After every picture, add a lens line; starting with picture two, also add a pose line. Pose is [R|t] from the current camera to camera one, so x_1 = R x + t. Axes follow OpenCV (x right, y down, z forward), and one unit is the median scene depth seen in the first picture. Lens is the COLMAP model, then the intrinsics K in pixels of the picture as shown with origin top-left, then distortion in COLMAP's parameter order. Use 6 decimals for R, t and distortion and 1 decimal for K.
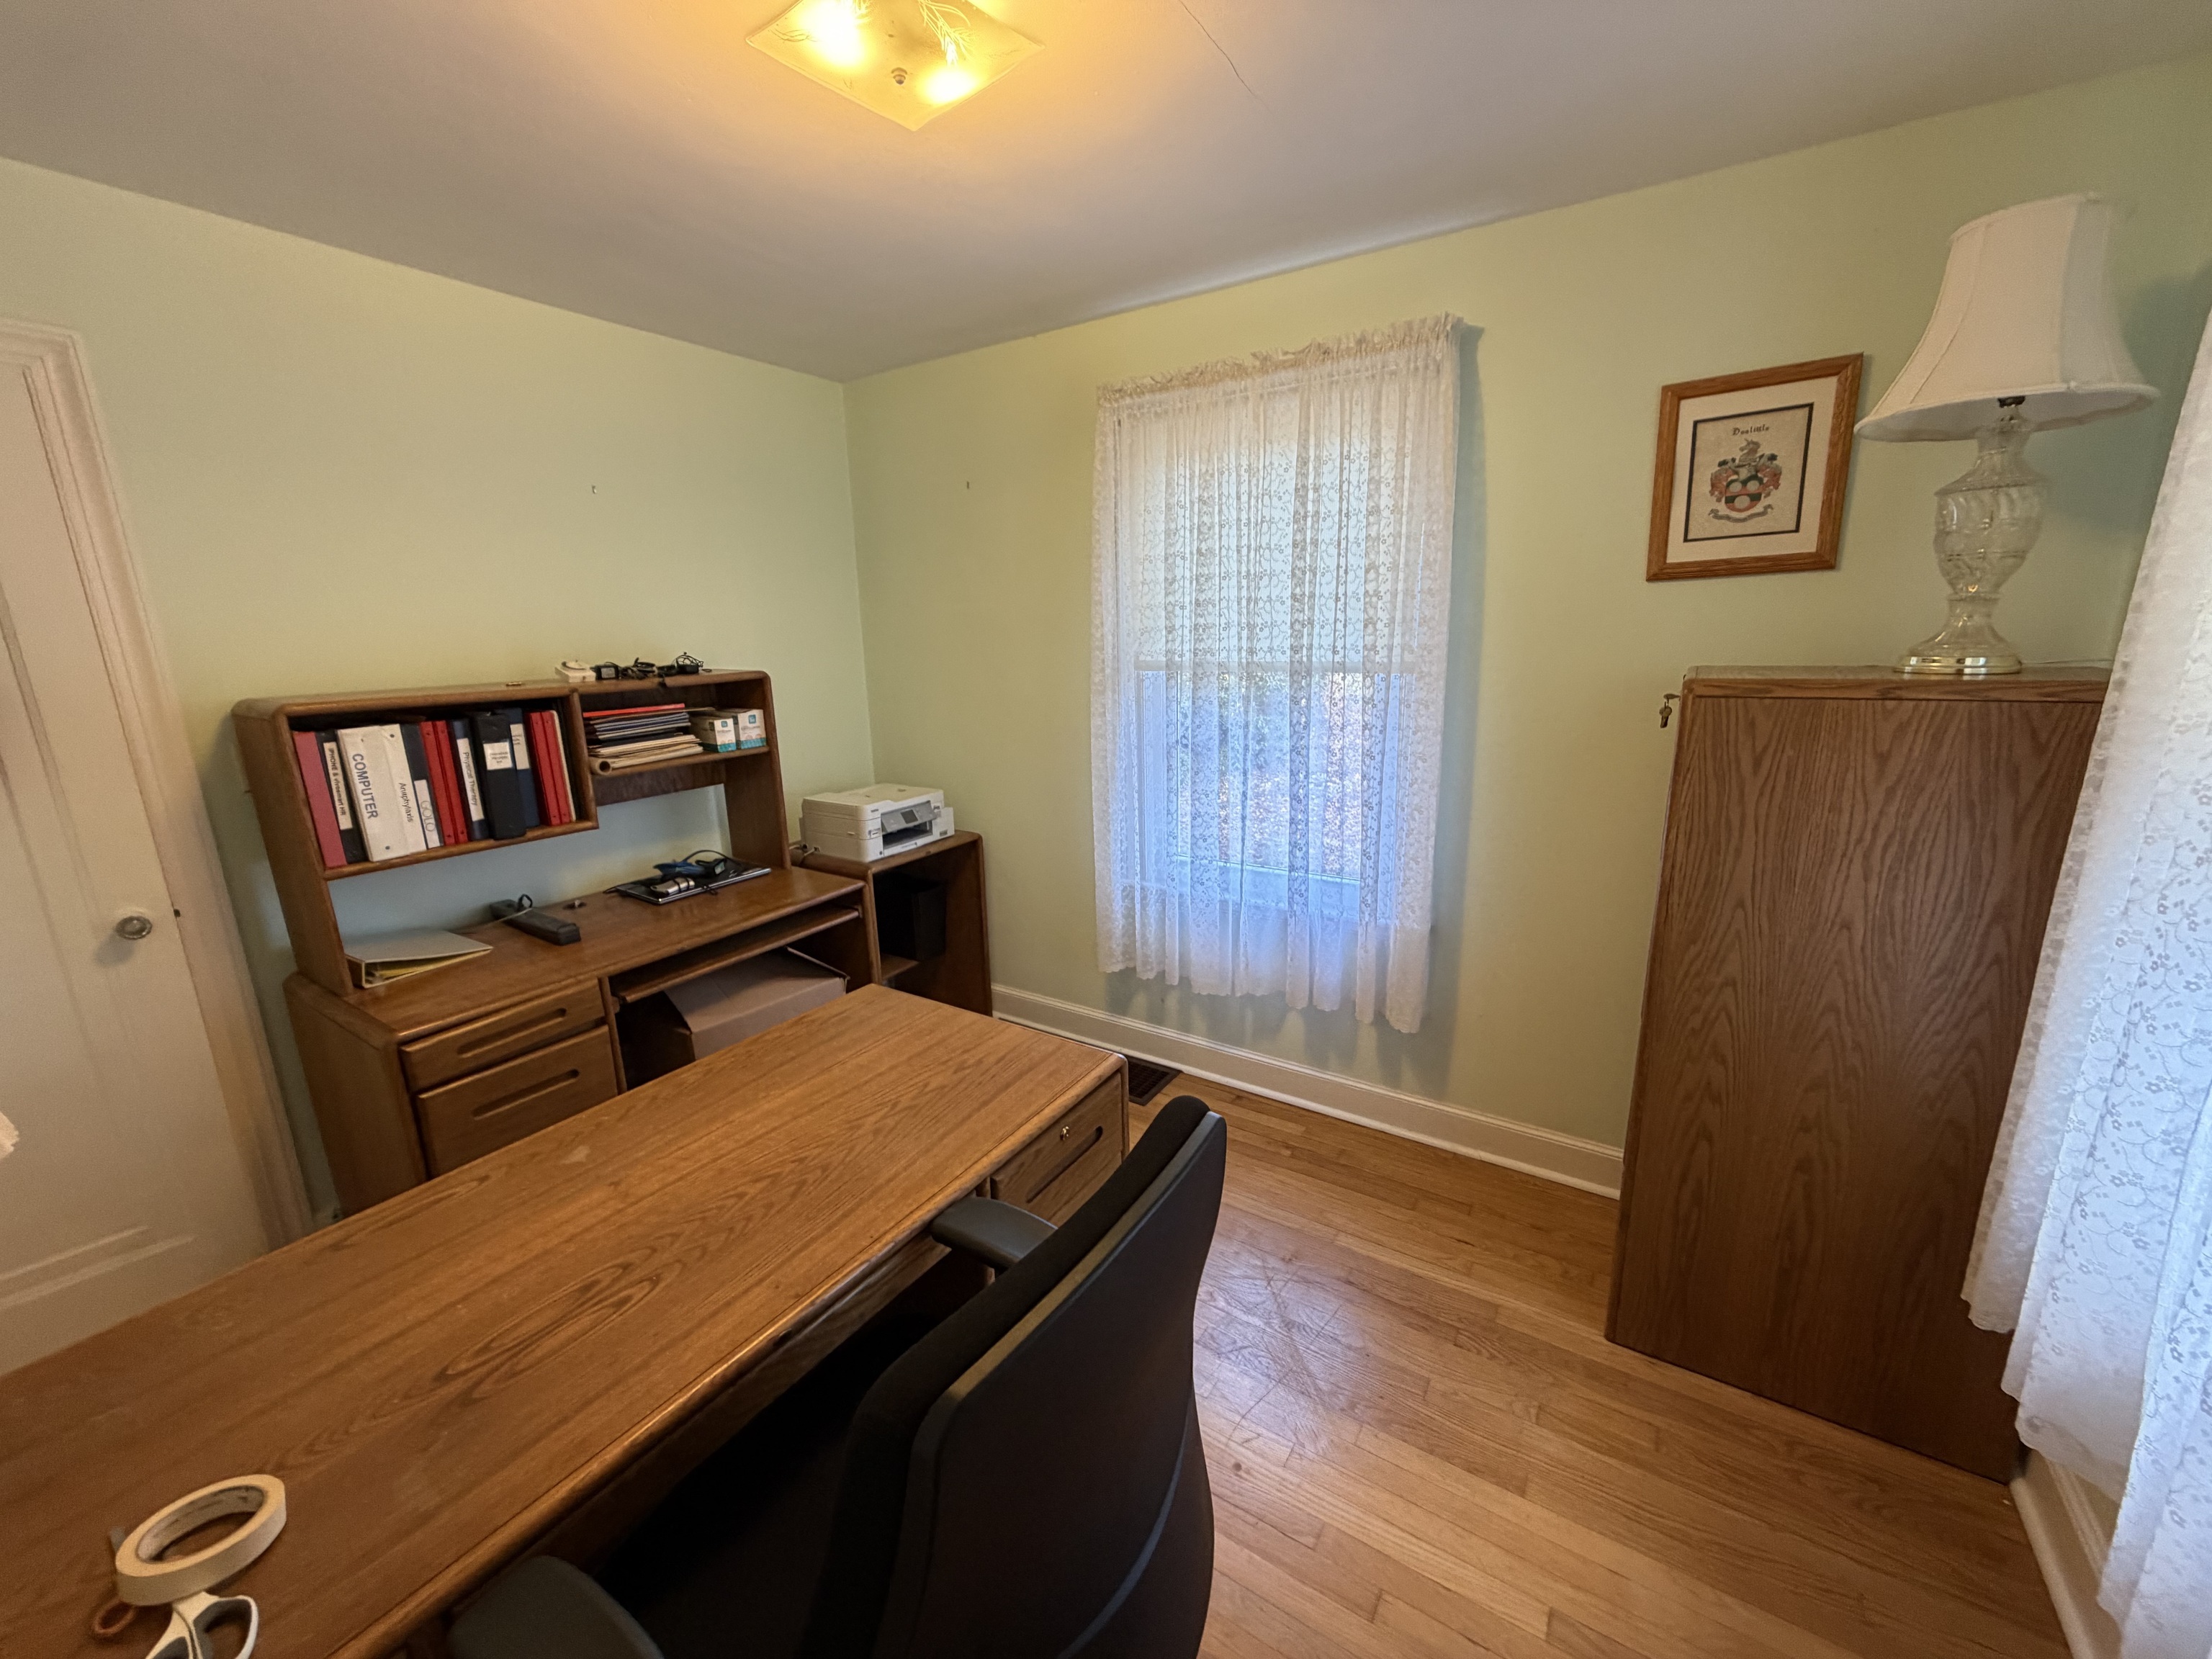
lens RADIAL K [[877.7, 0, 1102.4], [0, 877.7, 839.7], [0, 0, 1]] dist [0.000329, -0.000434]
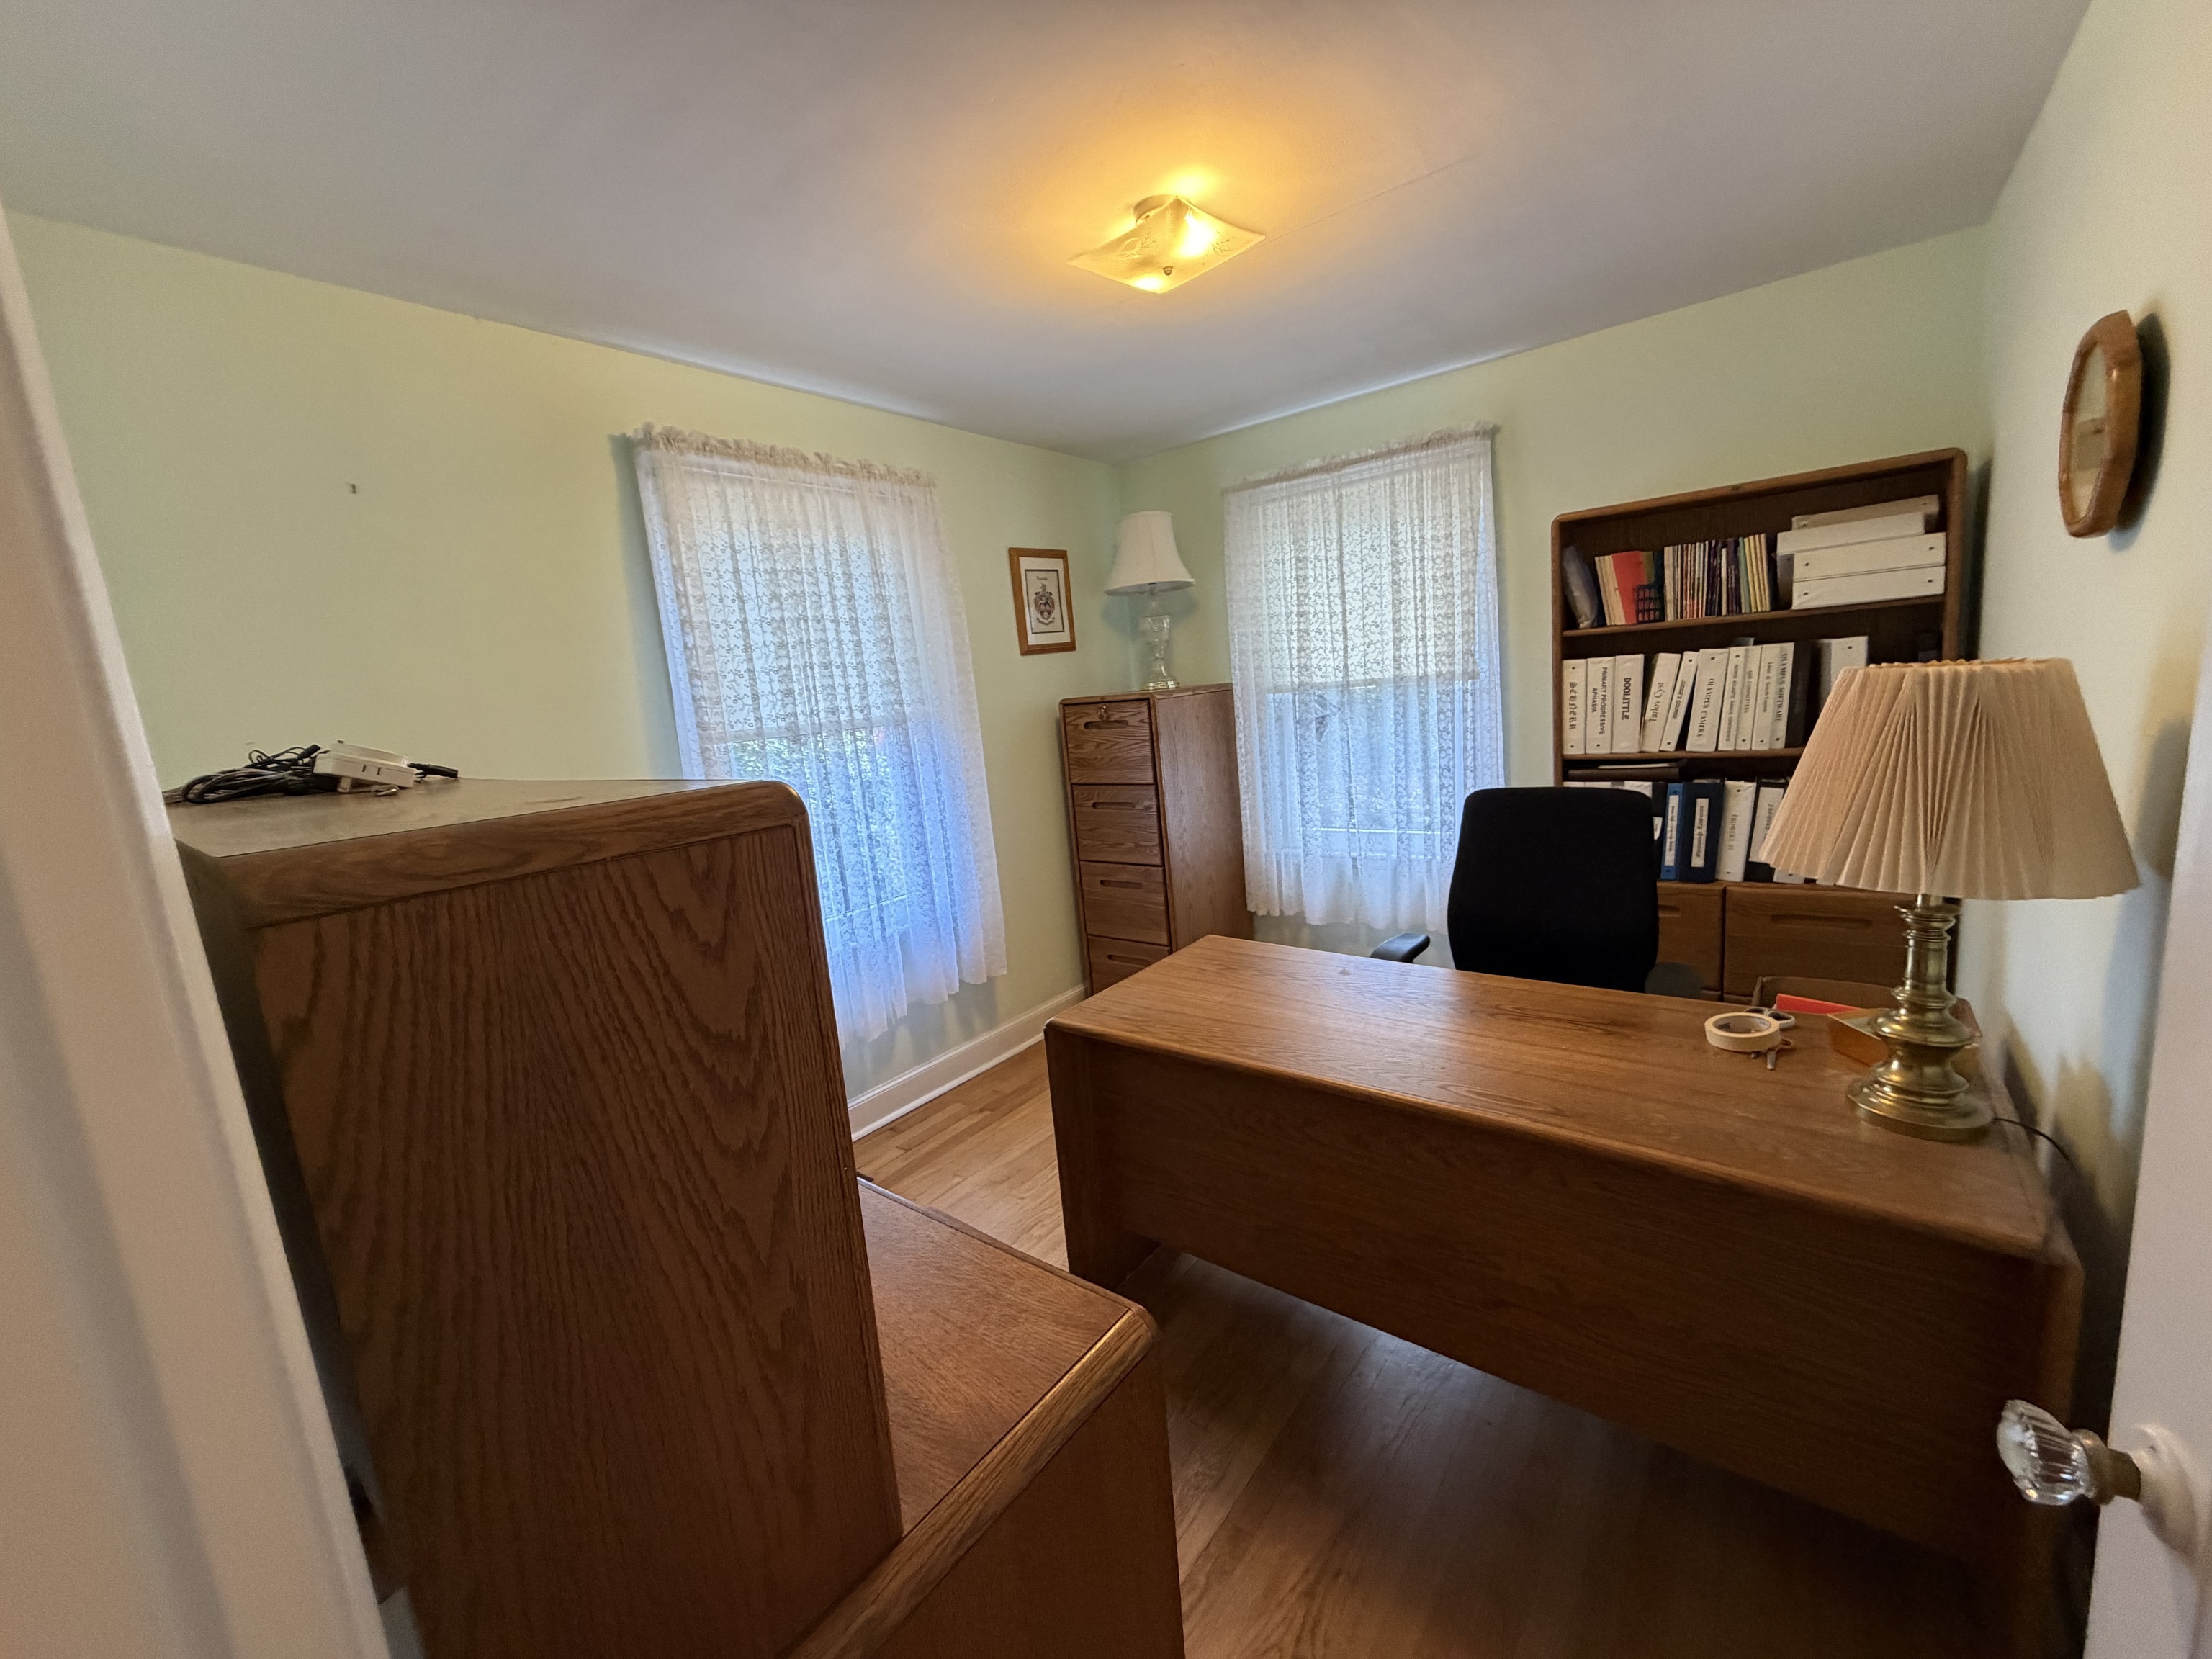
lens RADIAL K [[877.7, 0, 1104.6], [0, 877.7, 829.1], [0, 0, 1]] dist [0.000329, -0.000434]
pose [[0.080902, -0.148674, 0.985571, -0.990440], [0.315128, 0.941906, 0.116220, -0.105831], [-0.945595, 0.301179, 0.123053, 0.647821]]
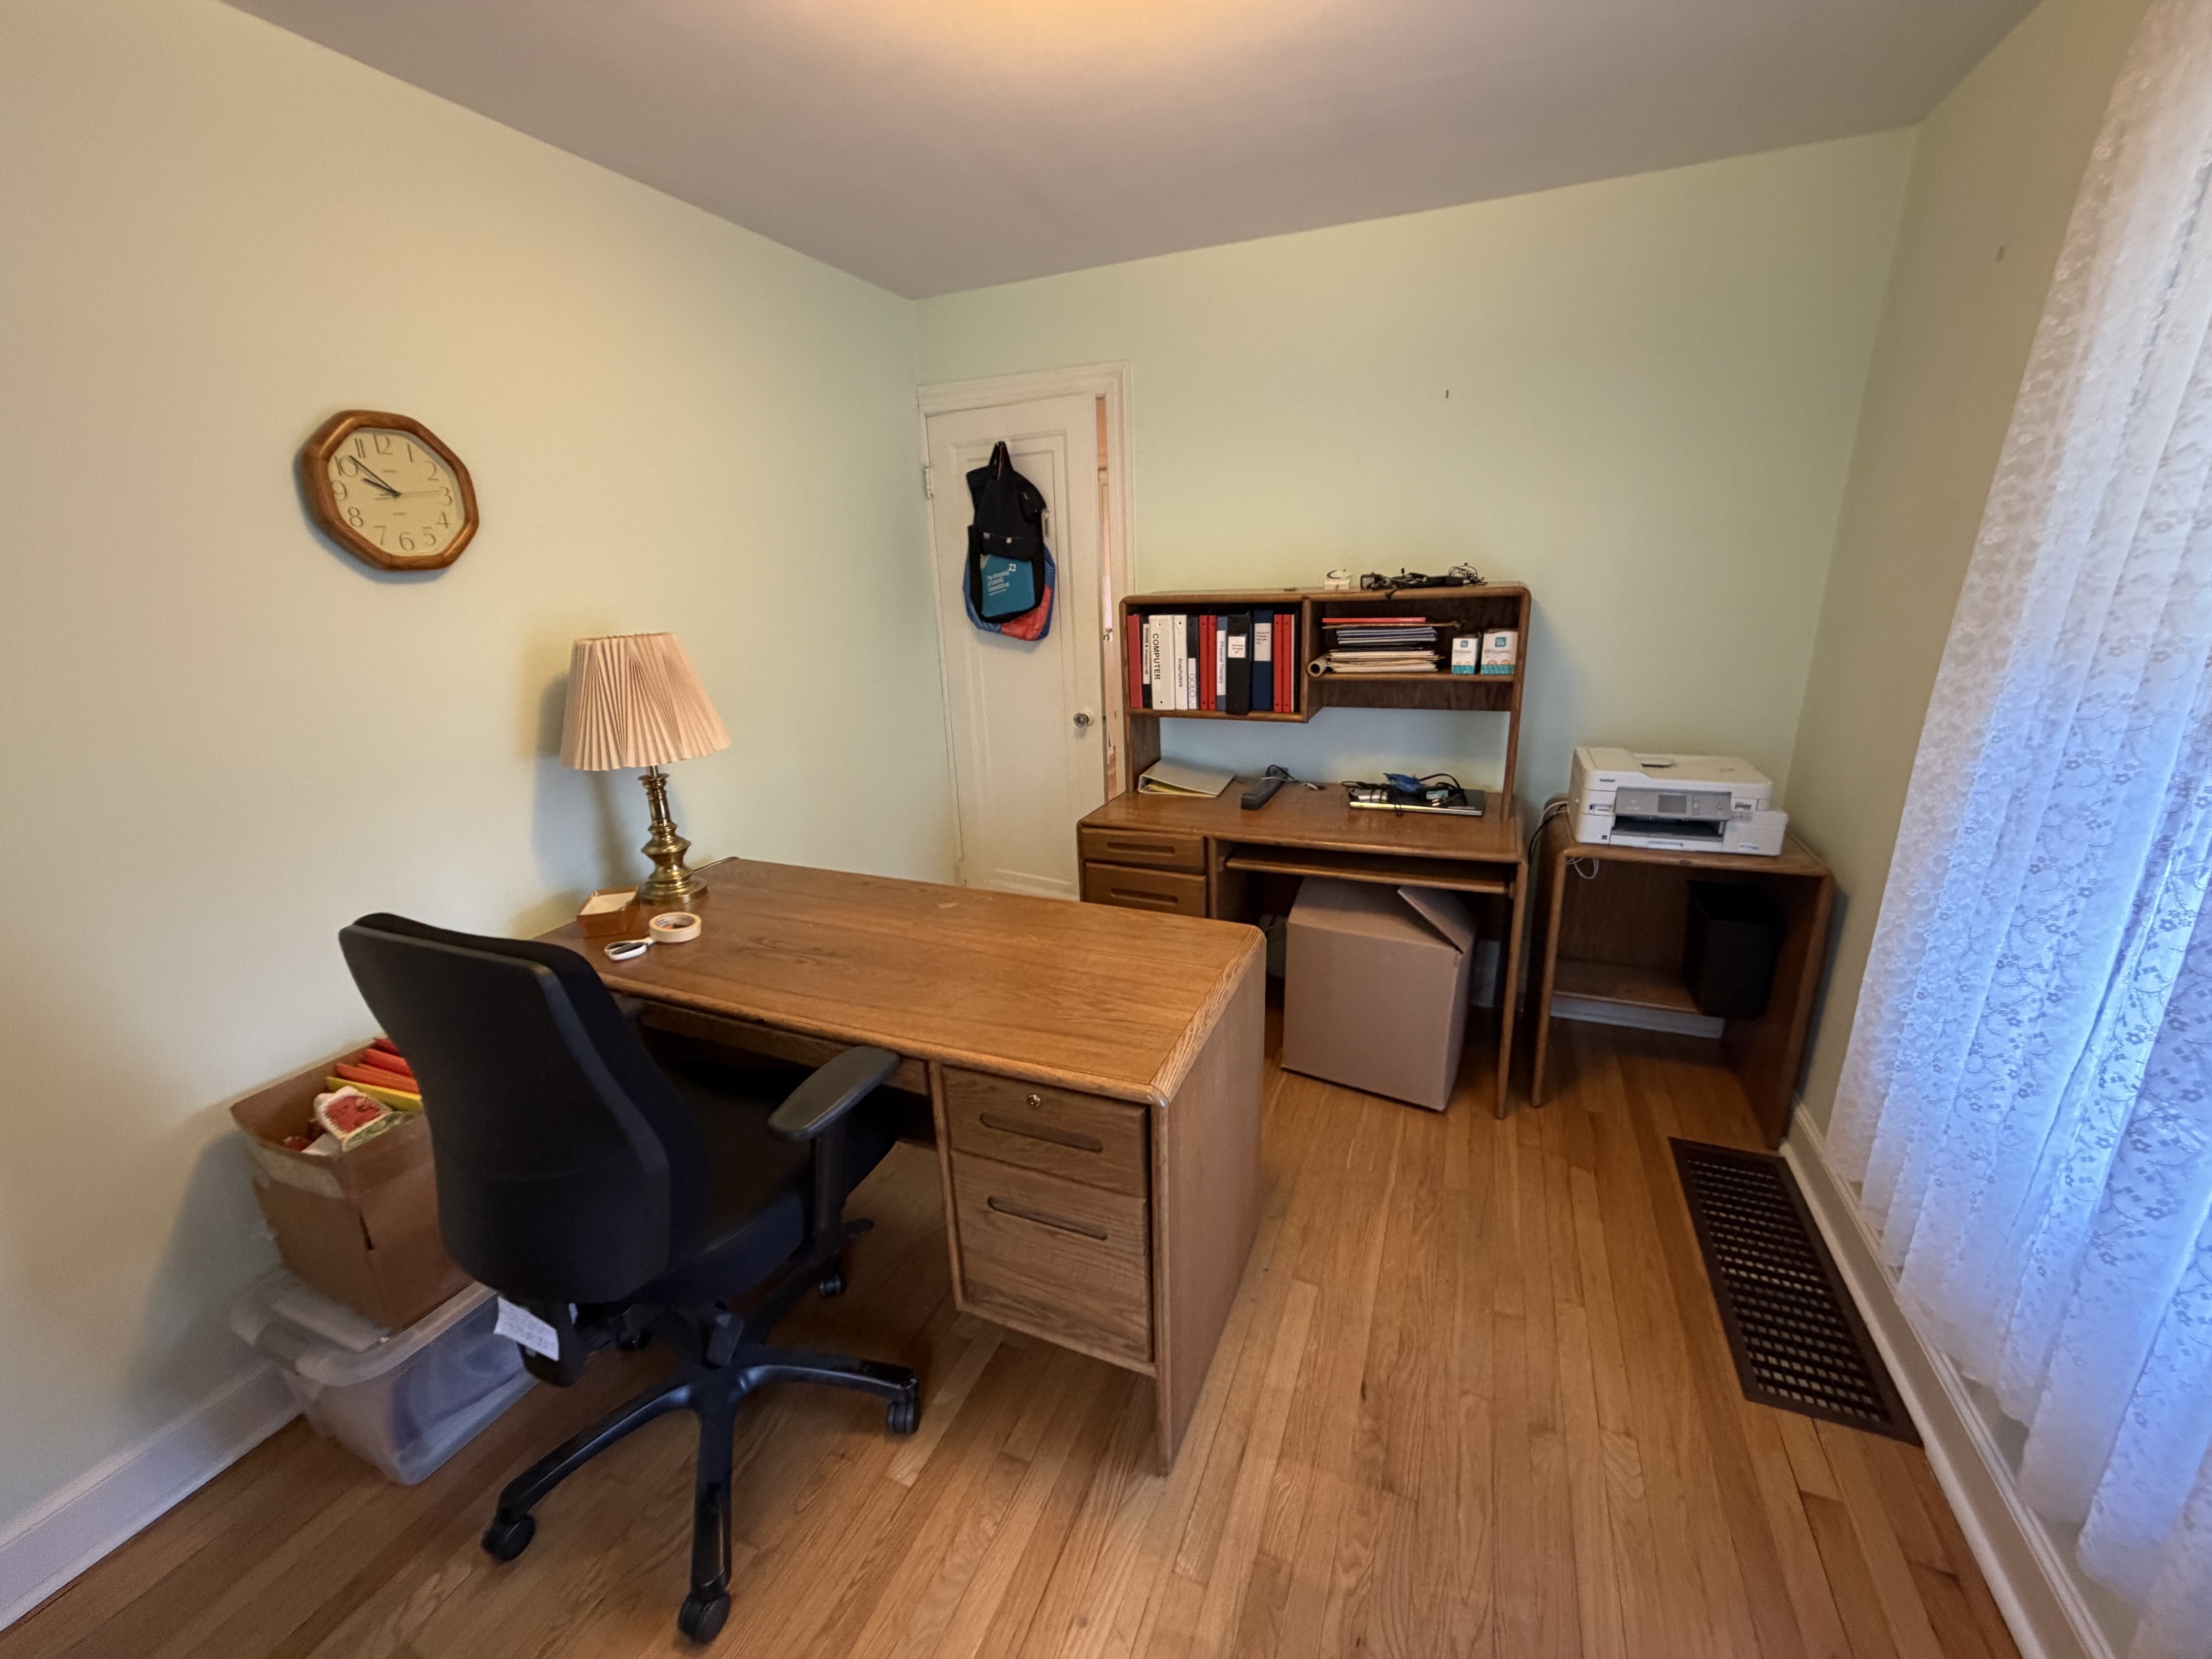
lens RADIAL K [[877.7, 0, 1102.1], [0, 877.7, 840.4], [0, 0, 1]] dist [0.000329, -0.000434]
pose [[0.173788, 0.312785, -0.933790, 0.480336], [-0.206562, 0.938703, 0.275987, -0.128070], [0.962876, 0.144922, 0.227745, 0.513502]]
